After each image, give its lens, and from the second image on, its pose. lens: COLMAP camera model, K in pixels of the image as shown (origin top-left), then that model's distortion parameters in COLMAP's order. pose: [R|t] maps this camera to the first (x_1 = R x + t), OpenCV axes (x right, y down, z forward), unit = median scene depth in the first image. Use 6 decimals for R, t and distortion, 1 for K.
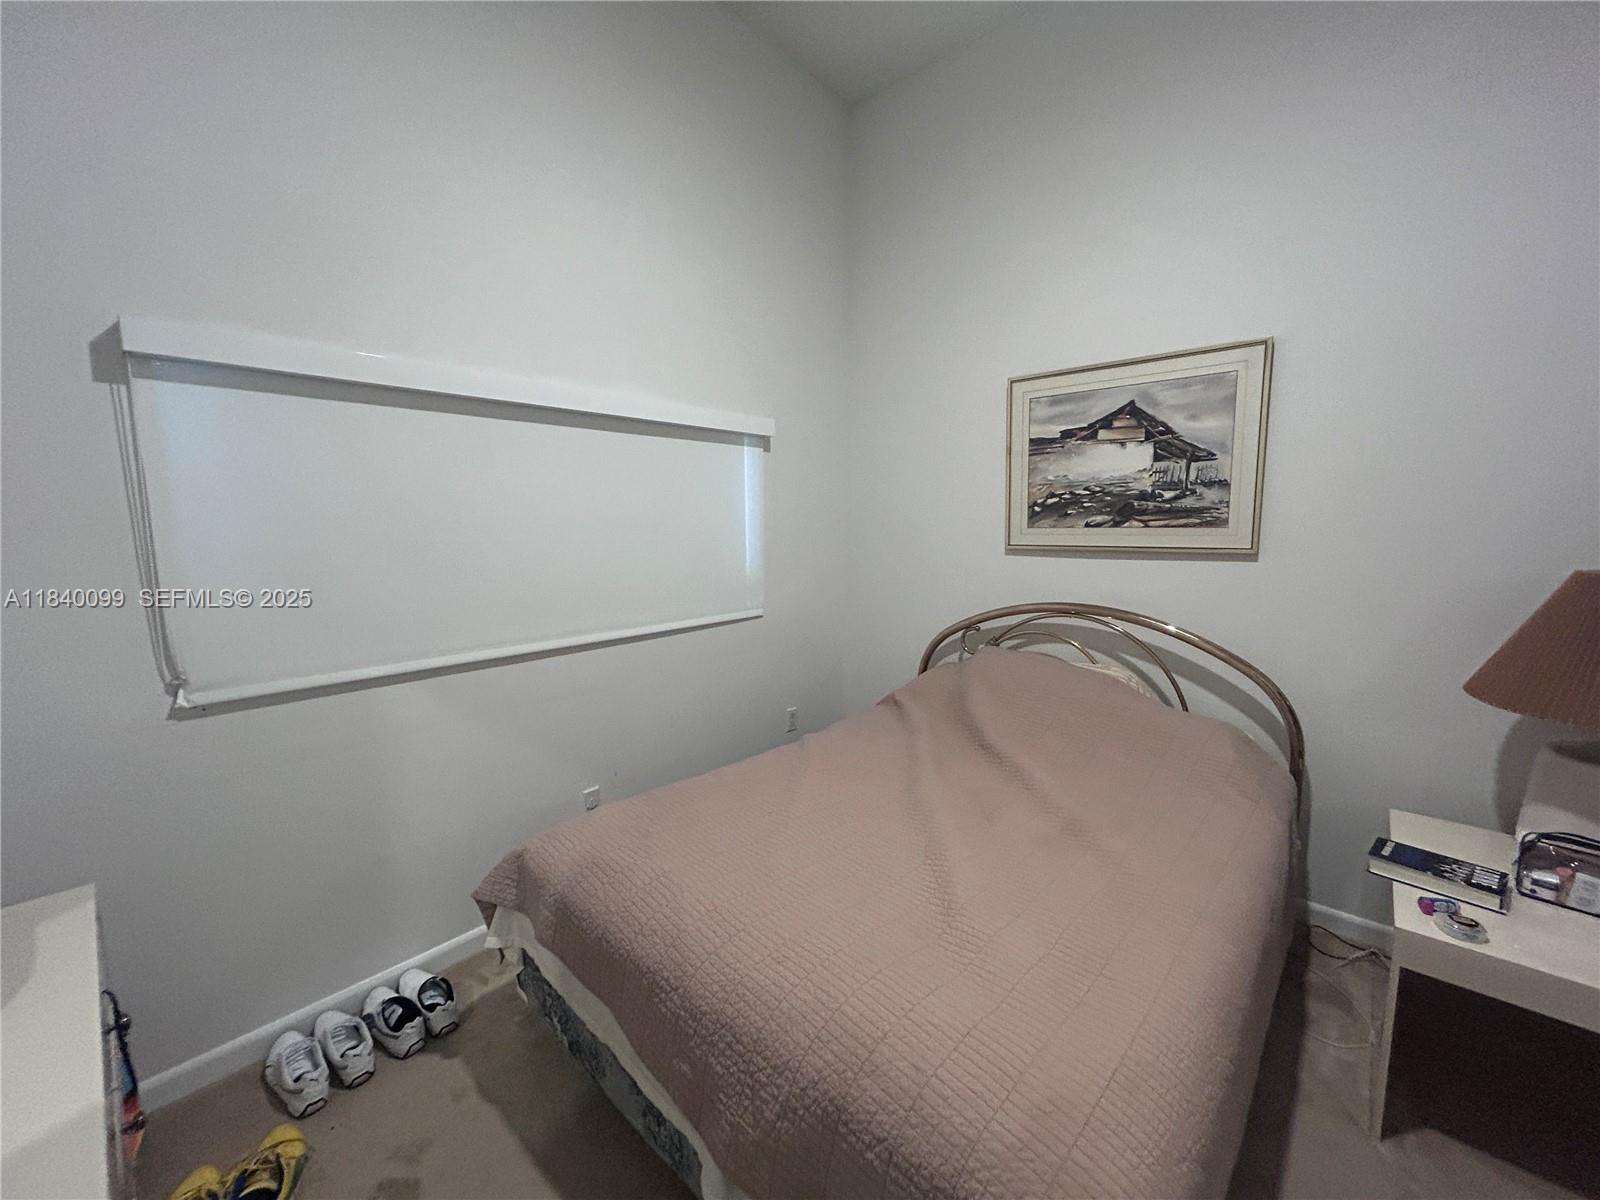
lens RADIAL K [[647.7, 0, 801.2], [0, 647.7, 598.3], [0, 0, 1]] dist [0.000601, -0.000515]
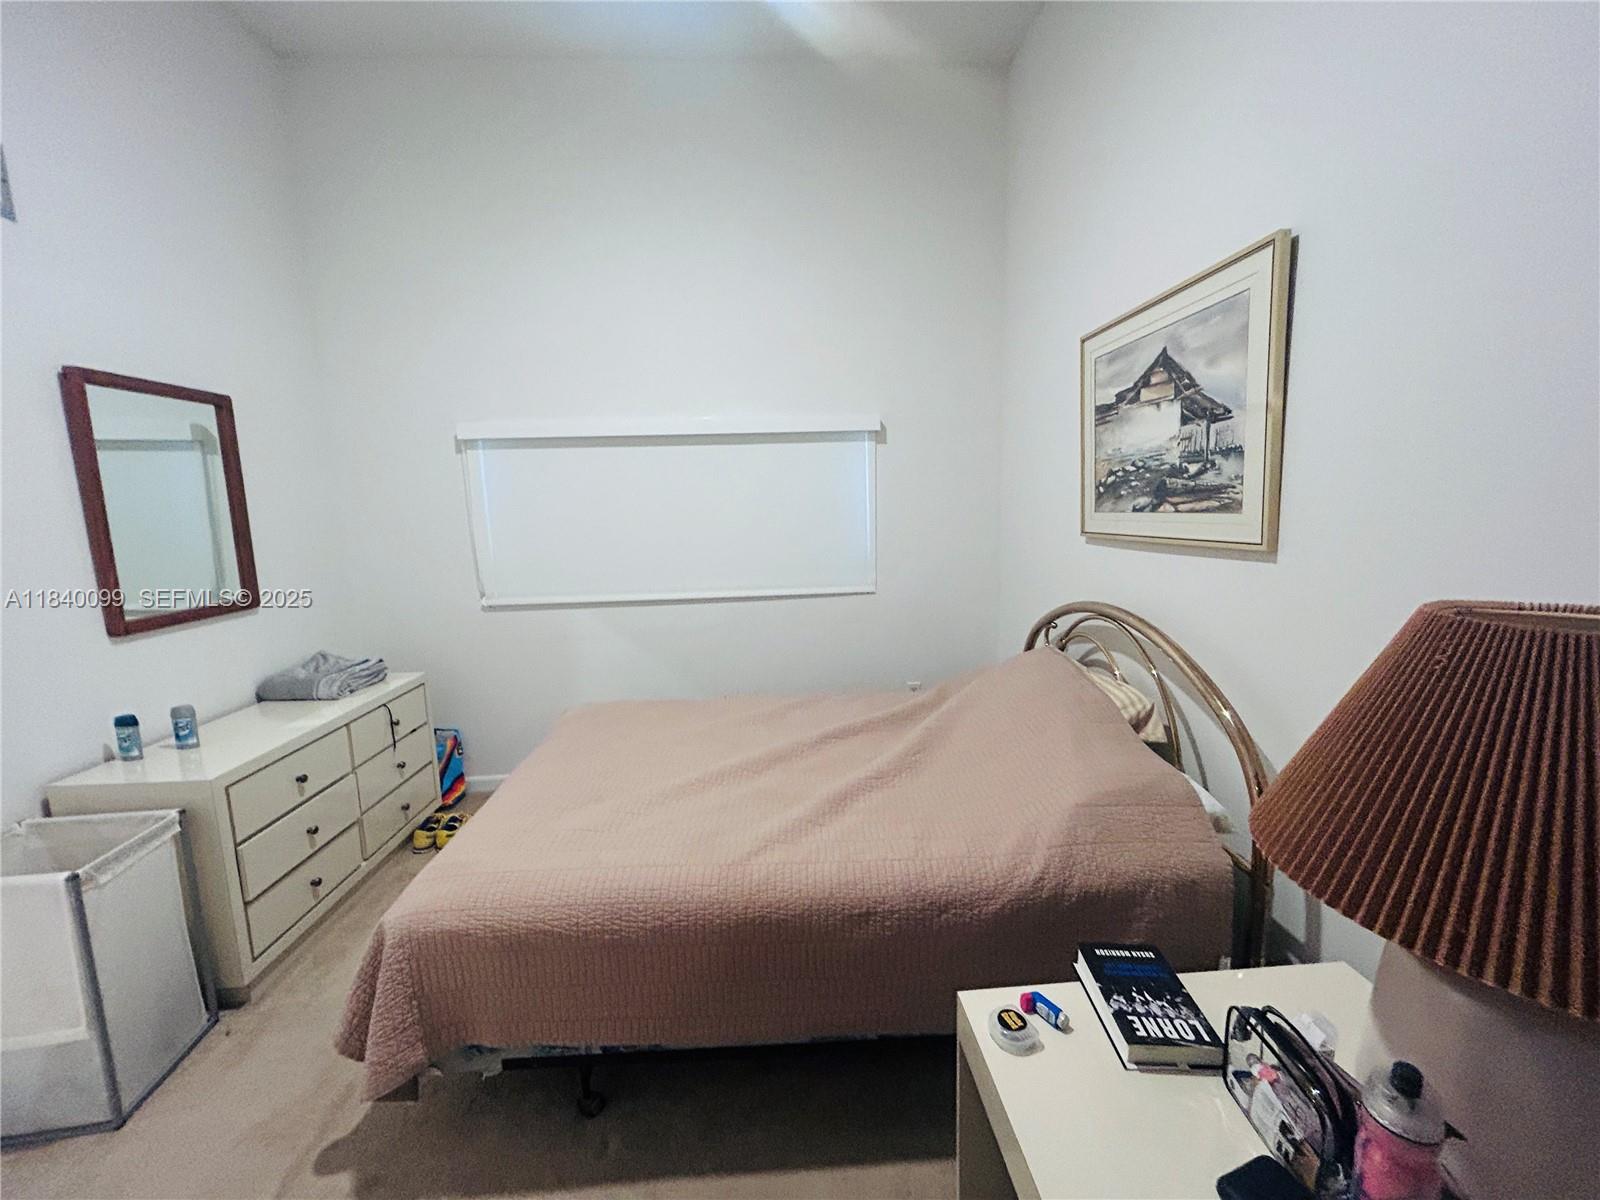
lens RADIAL K [[647.7, 0, 799.7], [0, 647.7, 595.2], [0, 0, 1]] dist [0.000601, -0.000515]
pose [[0.705858, 0.083122, -0.703460, 0.777004], [-0.060687, 0.996536, 0.056859, -0.028926], [0.705749, 0.002556, 0.708457, 0.147270]]
